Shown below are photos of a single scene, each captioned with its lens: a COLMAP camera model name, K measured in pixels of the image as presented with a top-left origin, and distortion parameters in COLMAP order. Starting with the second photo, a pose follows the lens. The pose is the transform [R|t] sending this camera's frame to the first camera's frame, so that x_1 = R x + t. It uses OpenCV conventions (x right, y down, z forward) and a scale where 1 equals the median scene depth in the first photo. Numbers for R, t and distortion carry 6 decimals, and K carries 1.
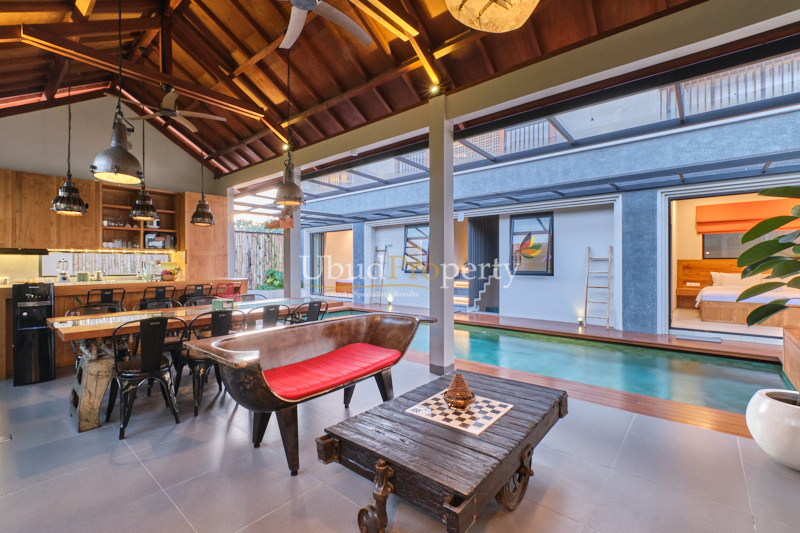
lens RADIAL K [[355.0, 0, 400.0], [0, 355.0, 266.5], [0, 0, 1]] dist [-0.002649, -0.000957]
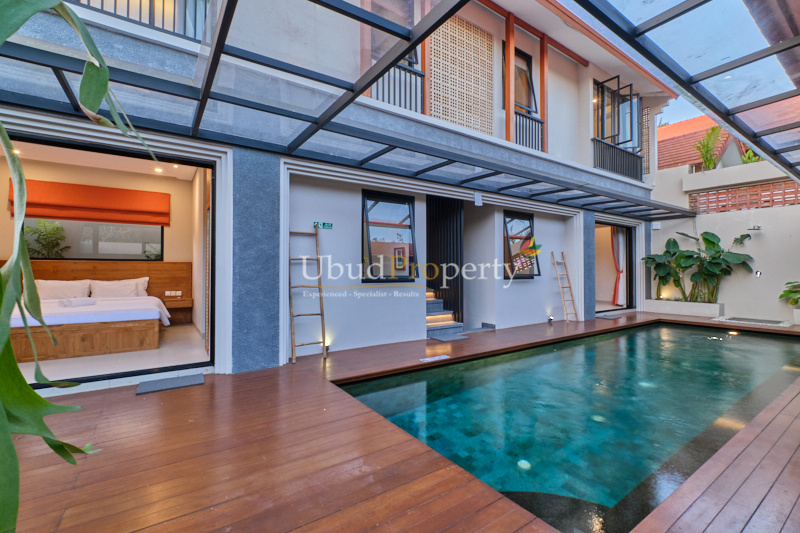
lens RADIAL K [[355.0, 0, 400.0], [0, 355.0, 266.5], [0, 0, 1]] dist [-0.002649, -0.000957]
pose [[0.266437, 0.012570, 0.963770, -0.847322], [0.007567, 0.999857, -0.015132, 0.005253], [-0.963823, 0.011324, 0.266303, 1.475783]]
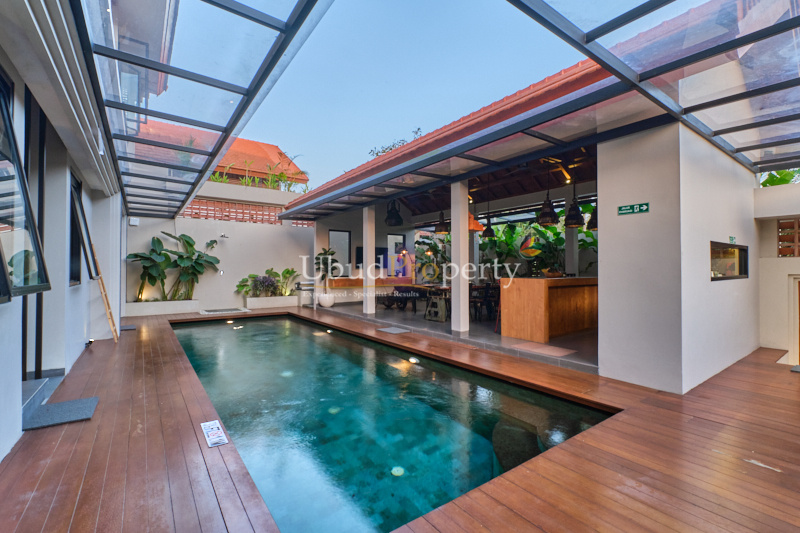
lens RADIAL K [[355.0, 0, 400.0], [0, 355.0, 266.5], [0, 0, 1]] dist [-0.002649, -0.000957]
pose [[-0.971412, 0.004031, 0.237366, -0.369831], [0.003795, 0.999992, -0.001451, -0.001391], [-0.237370, -0.000509, -0.971419, 1.991170]]
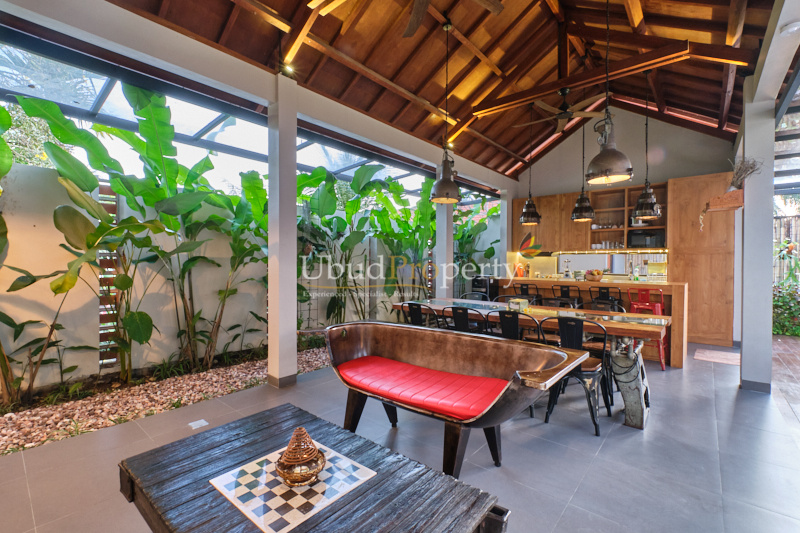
lens RADIAL K [[358.3, 0, 400.0], [0, 358.3, 266.5], [0, 0, 1]] dist [0.000535, -0.000780]
pose [[0.003383, 0.012180, -0.999920, 0.278571], [-0.013729, 0.999832, 0.012132, -0.004086], [0.999900, 0.013687, 0.003549, 0.392141]]
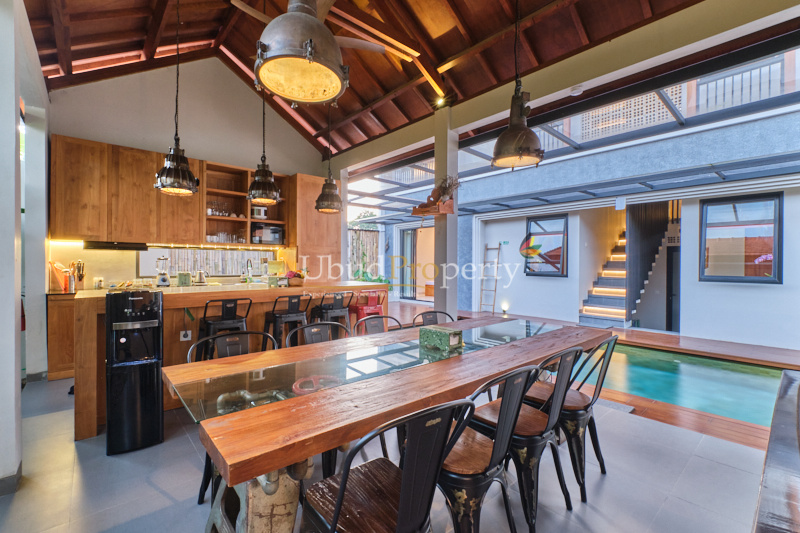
lens RADIAL K [[358.3, 0, 400.0], [0, 358.3, 266.5], [0, 0, 1]] dist [0.000535, -0.000780]
pose [[0.988796, 0.008865, -0.149010, -0.278462], [-0.008925, 0.999960, 0.000267, -0.001876], [0.149006, 0.001066, 0.988836, 0.257217]]
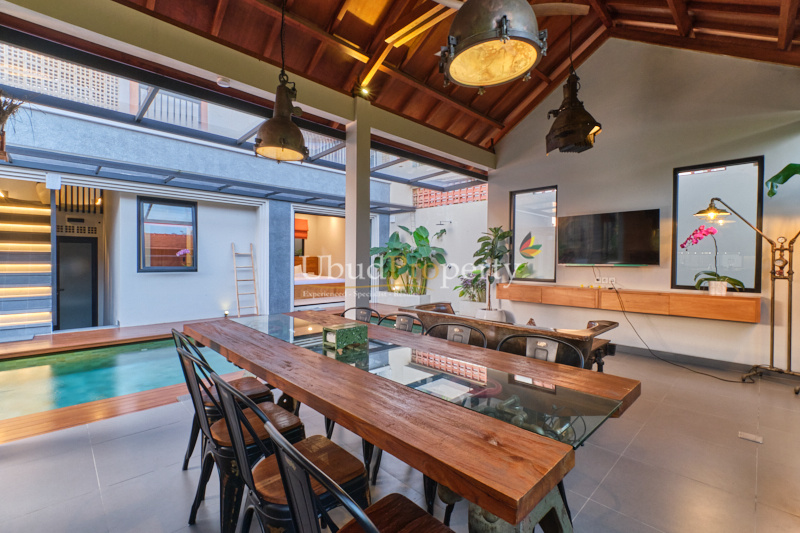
lens RADIAL K [[355.0, 0, 400.0], [0, 355.0, 266.5], [0, 0, 1]] dist [-0.002649, -0.000957]
pose [[0.083509, -0.015685, 0.996384, -0.608736], [0.000402, 0.999877, 0.015706, -0.001773], [-0.996507, -0.000911, 0.083505, 0.526280]]
